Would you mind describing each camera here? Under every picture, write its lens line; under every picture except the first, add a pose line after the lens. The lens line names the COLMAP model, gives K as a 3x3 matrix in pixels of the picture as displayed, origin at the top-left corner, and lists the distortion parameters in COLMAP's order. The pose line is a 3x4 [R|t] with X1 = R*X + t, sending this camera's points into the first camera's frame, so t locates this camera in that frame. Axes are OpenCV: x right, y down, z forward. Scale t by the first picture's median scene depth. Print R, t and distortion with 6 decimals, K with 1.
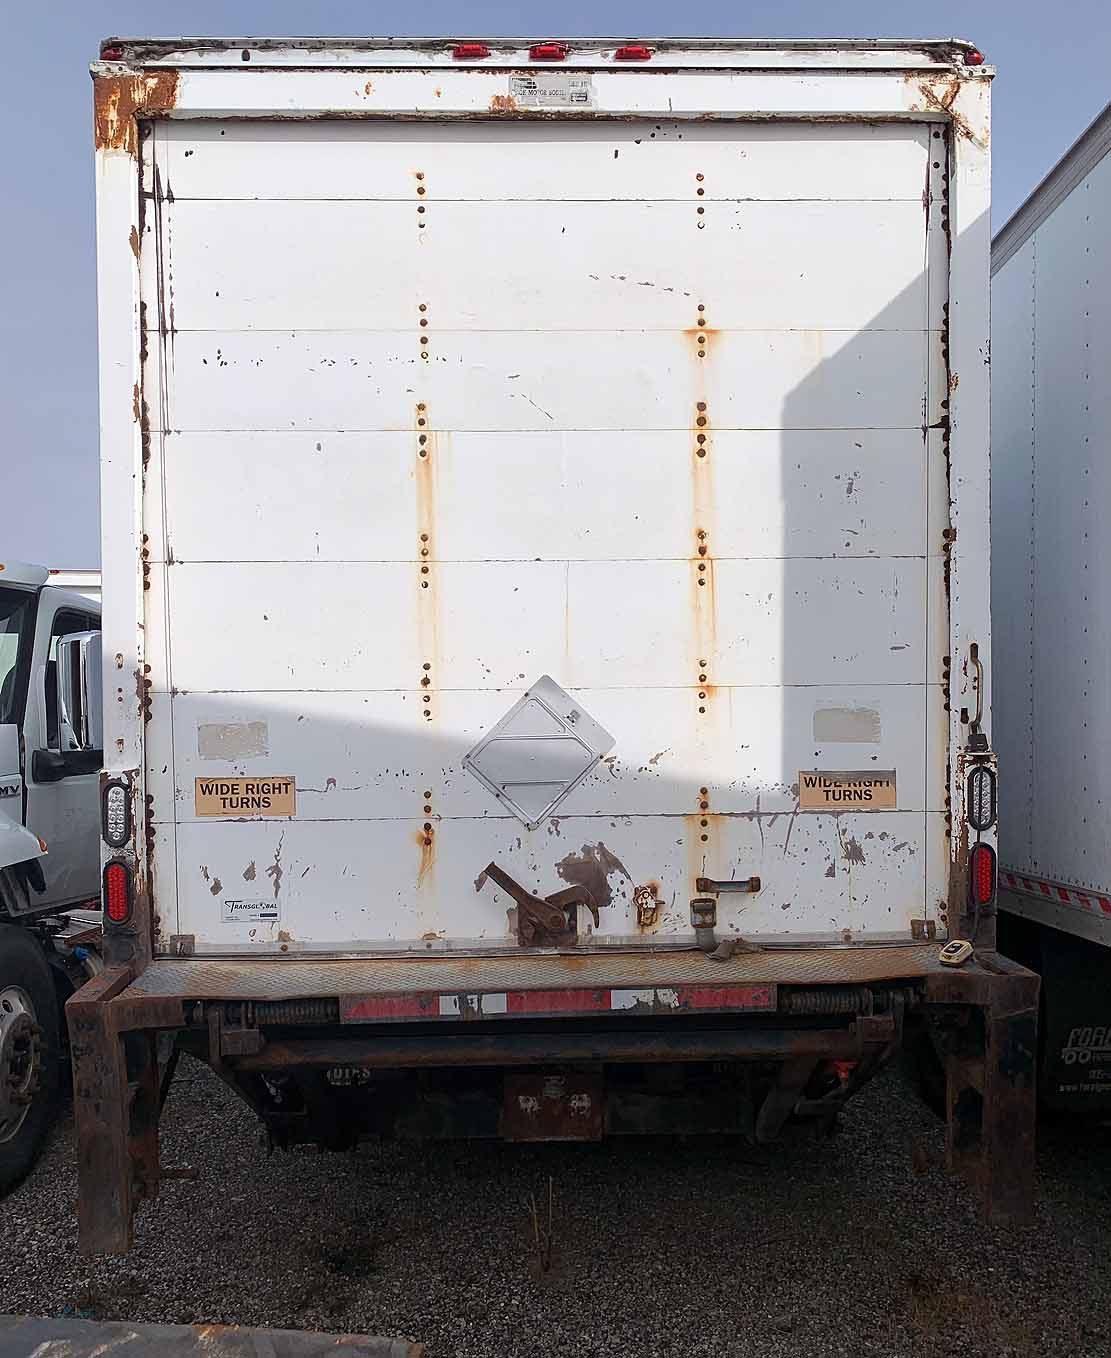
lens RADIAL K [[1288.3, 0, 555.5], [0, 1288.3, 679.0], [0, 0, 1]] dist [0.104882, -0.243157]
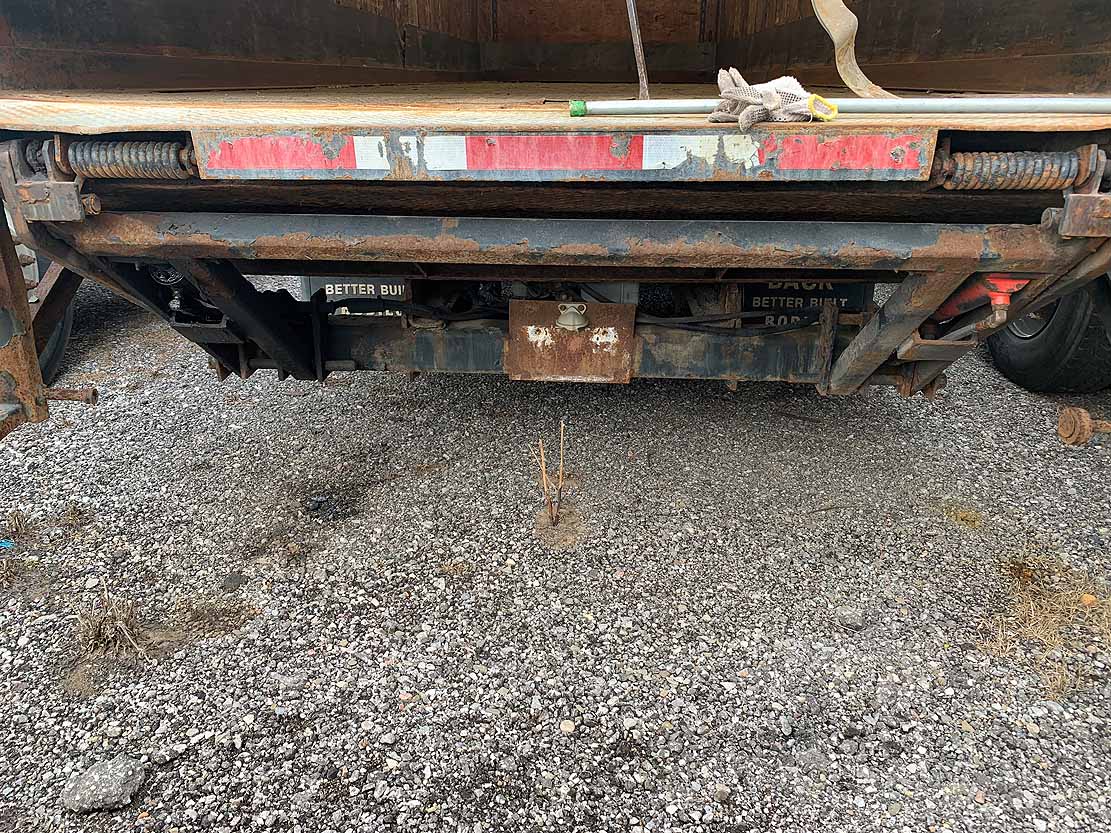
lens RADIAL K [[864.9, 0, 555.5], [0, 864.9, 416.5], [0, 0, 1]] dist [0.005282, -0.038924]
pose [[0.995328, 0.050363, -0.082372, 0.038250], [-0.017586, 0.933467, 0.358232, 0.200227], [0.094934, -0.355110, 0.929992, 0.537602]]
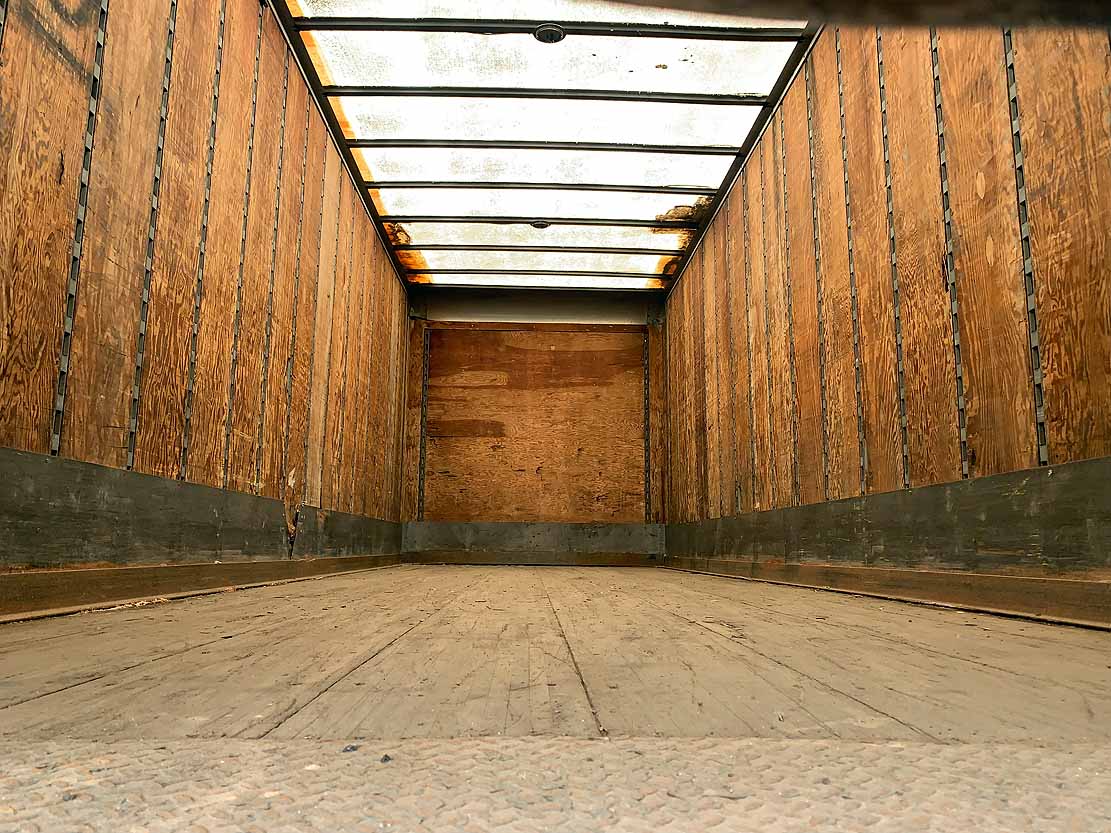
lens RADIAL K [[864.9, 0, 555.5], [0, 864.9, 416.5], [0, 0, 1]] dist [0.005282, -0.038924]
pose [[0.999639, 0.022204, -0.015149, 0.027746], [-0.024303, 0.987381, -0.156490, 0.193250], [0.011484, 0.156801, 0.987563, 0.620135]]
